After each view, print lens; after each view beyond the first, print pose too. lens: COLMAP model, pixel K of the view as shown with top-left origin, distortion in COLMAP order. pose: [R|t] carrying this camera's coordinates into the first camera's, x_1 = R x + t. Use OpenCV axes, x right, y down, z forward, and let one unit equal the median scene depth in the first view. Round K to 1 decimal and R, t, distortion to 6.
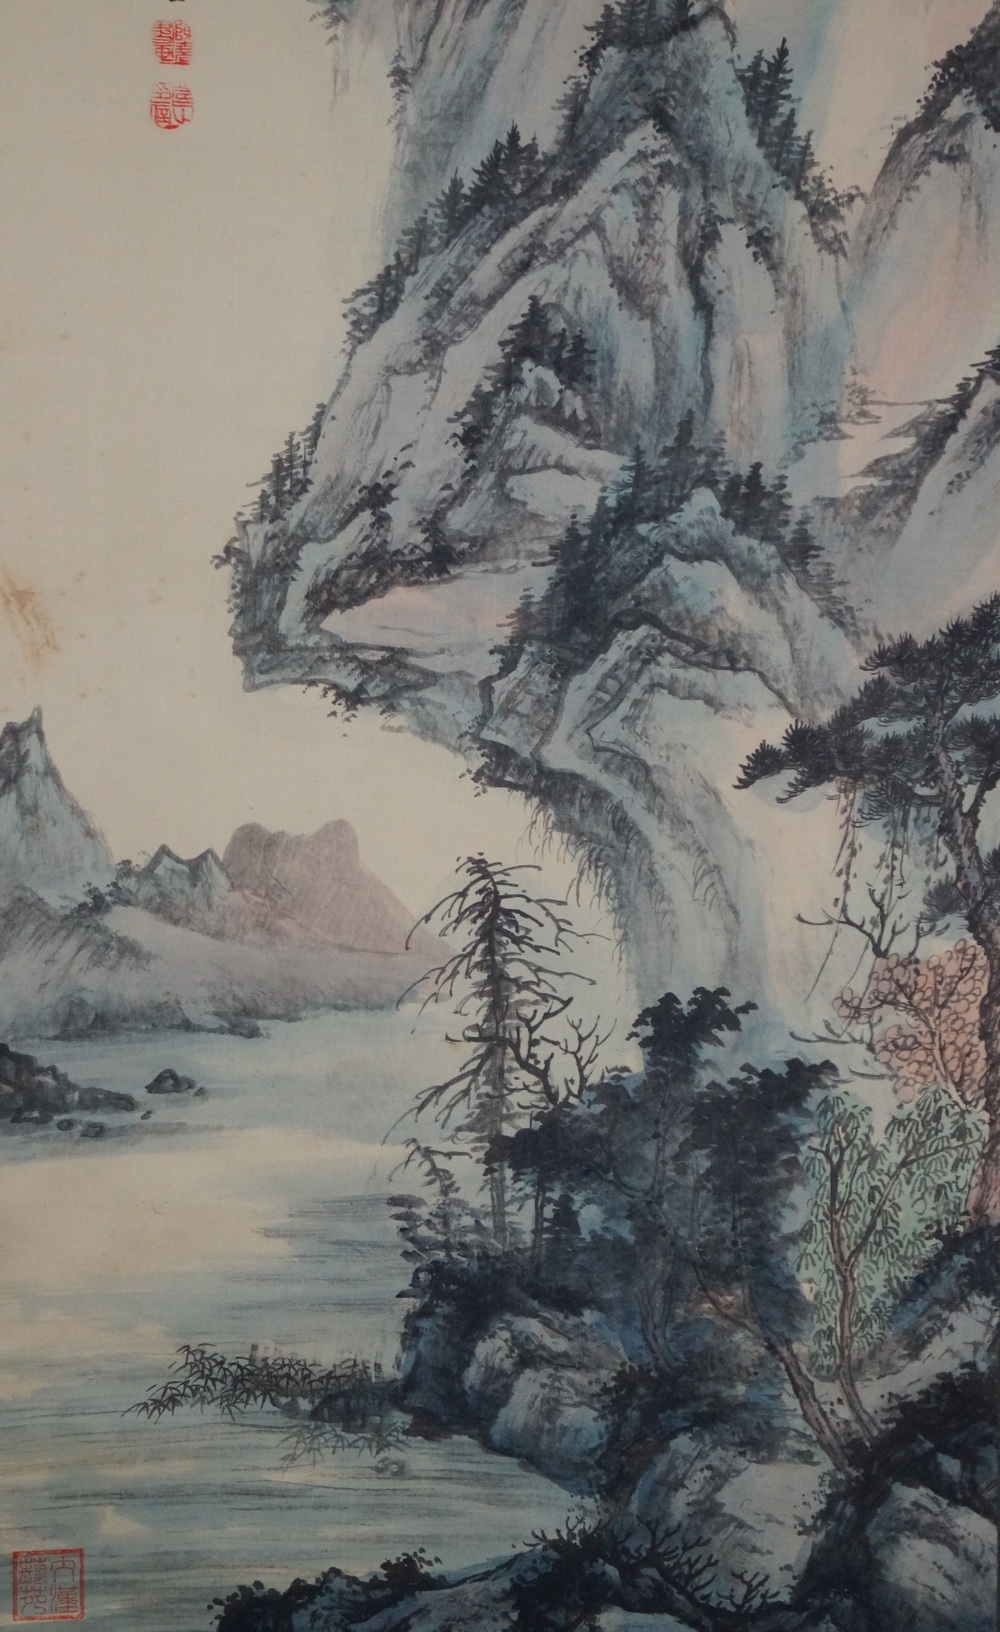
lens RADIAL K [[3822.6, 0, 497.8], [0, 3822.6, 812.5], [0, 0, 1]] dist [0.068045, 0.000000]
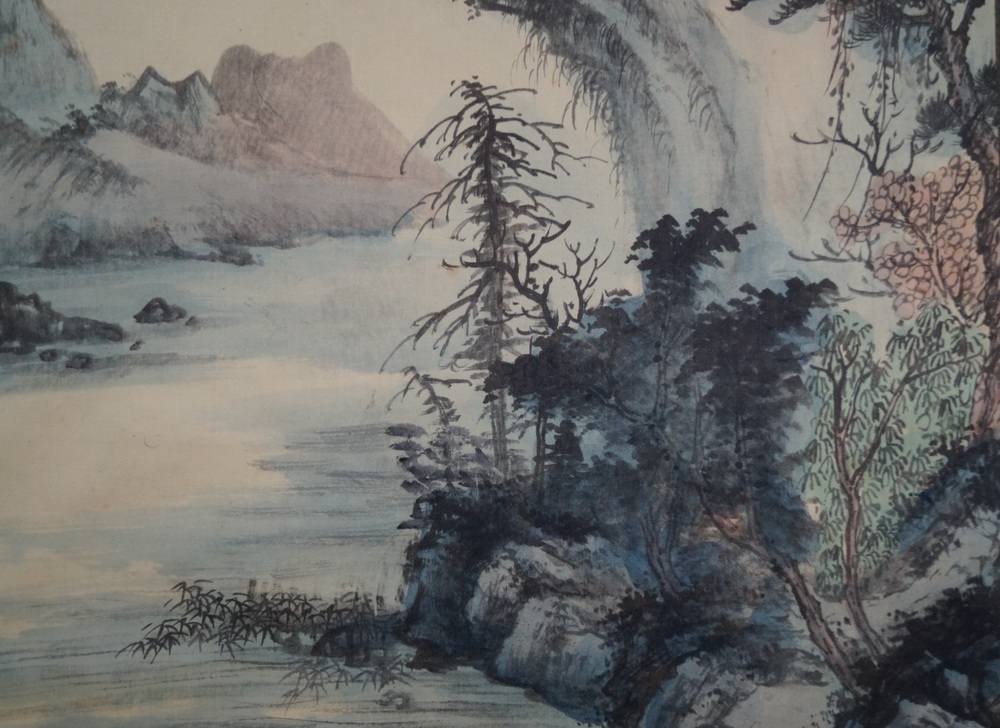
lens RADIAL K [[1089.3, 0, 509.0], [0, 1089.3, 366.1], [0, 0, 1]] dist [-0.053146, 0.000000]
pose [[0.998788, -0.018072, 0.045777, -0.009917], [0.019426, 0.999382, -0.029291, 0.093751], [-0.045220, 0.030145, 0.998522, 0.719040]]
